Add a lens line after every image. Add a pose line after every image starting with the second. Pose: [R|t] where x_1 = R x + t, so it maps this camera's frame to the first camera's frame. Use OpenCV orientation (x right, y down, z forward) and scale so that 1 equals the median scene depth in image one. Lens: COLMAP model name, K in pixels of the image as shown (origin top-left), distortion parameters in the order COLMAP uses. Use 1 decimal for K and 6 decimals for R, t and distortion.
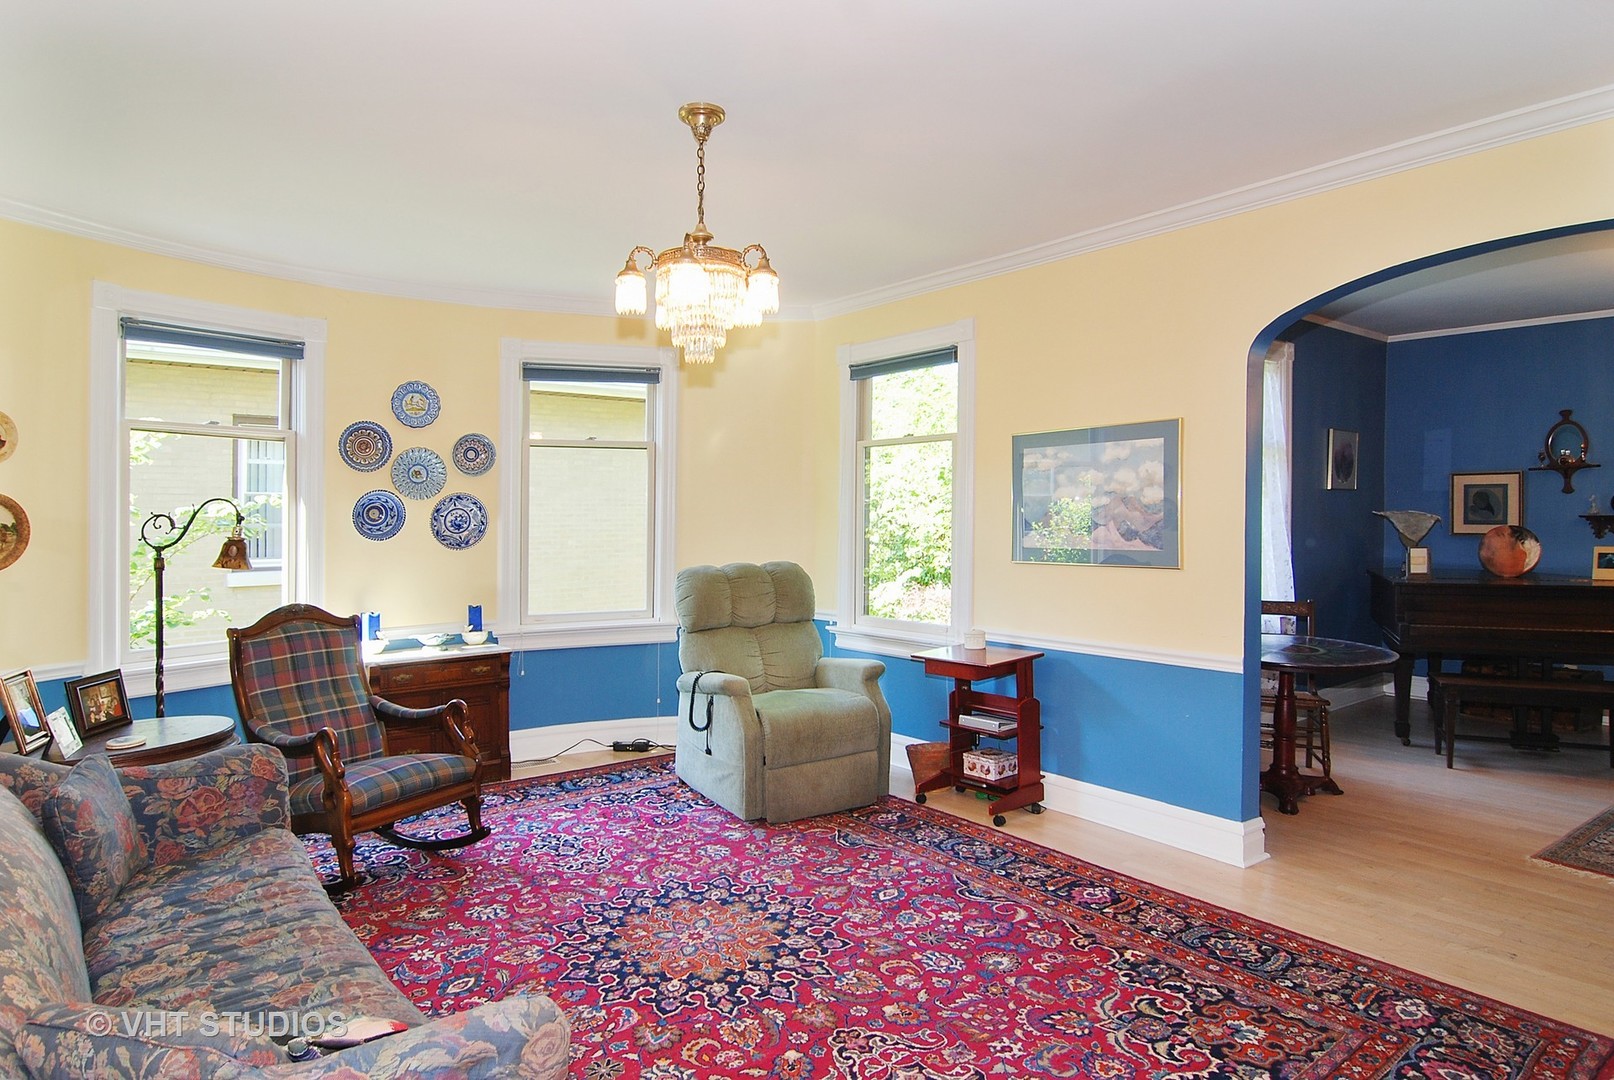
lens RADIAL K [[951.1, 0, 791.5], [0, 951.1, 525.5], [0, 0, 1]] dist [-0.017571, 0.002176]
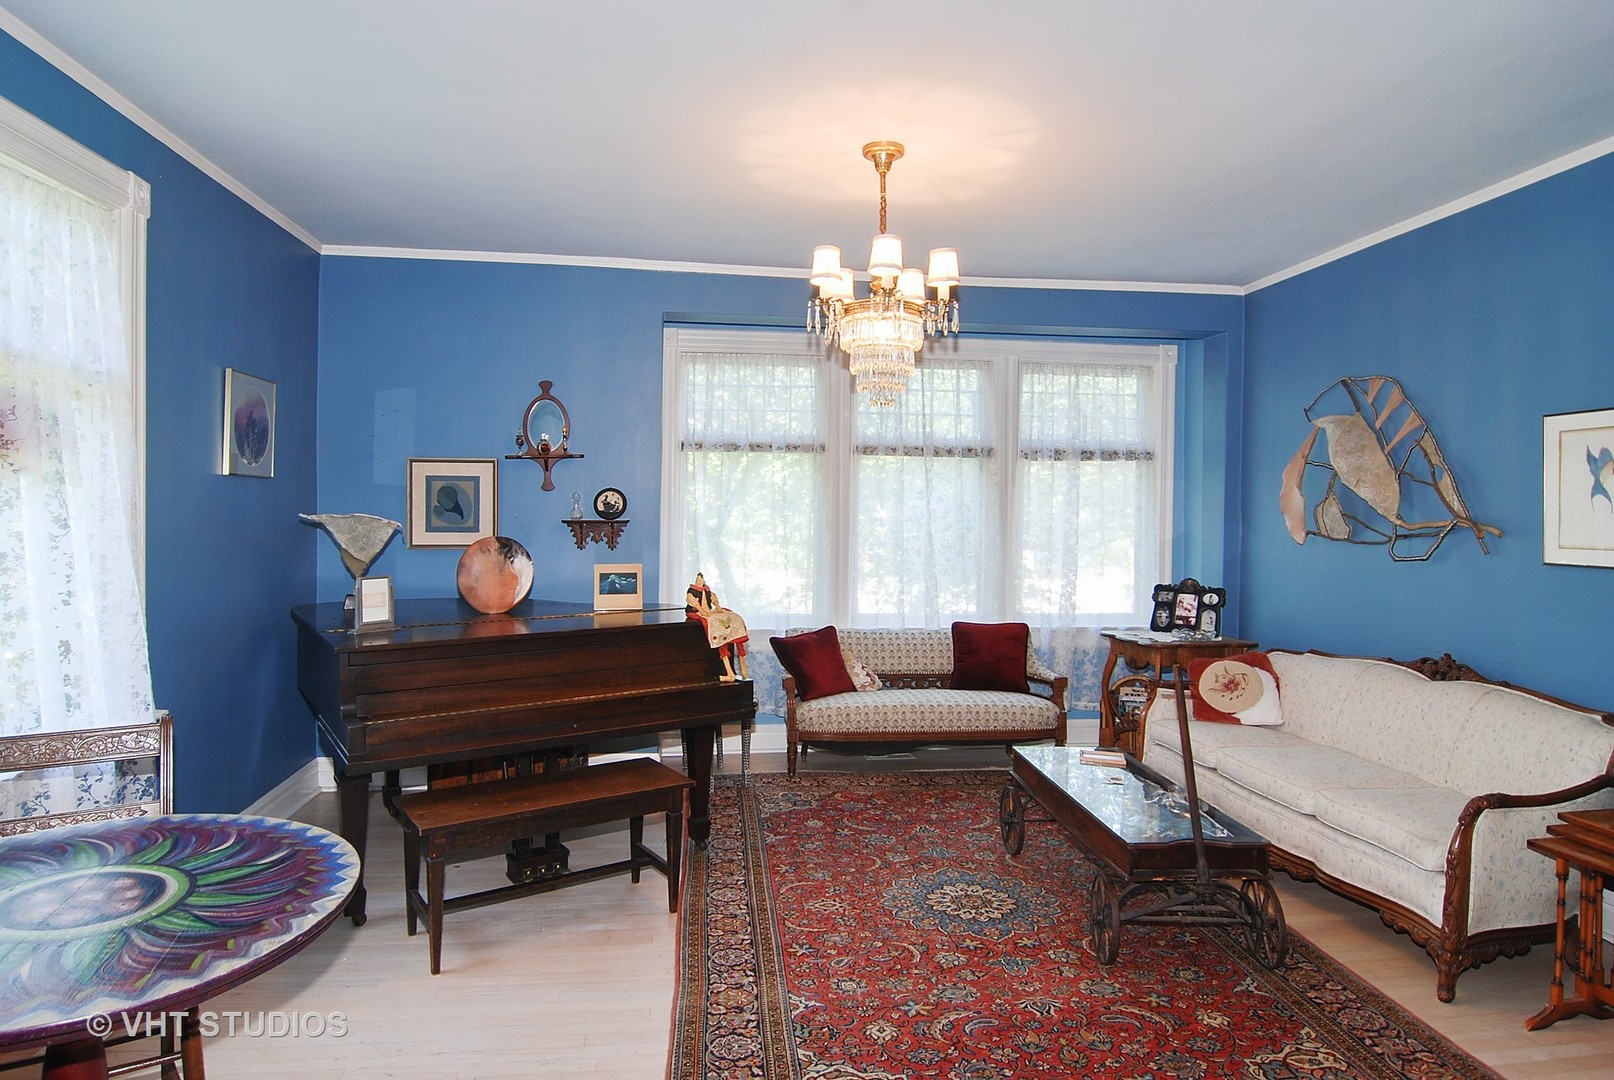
lens RADIAL K [[951.1, 0, 794.1], [0, 951.1, 526.0], [0, 0, 1]] dist [-0.017571, 0.002176]
pose [[0.516027, -0.009083, 0.856524, 0.270112], [0.003368, 0.999958, 0.008575, -0.011852], [-0.856566, -0.001540, 0.516036, 0.433822]]
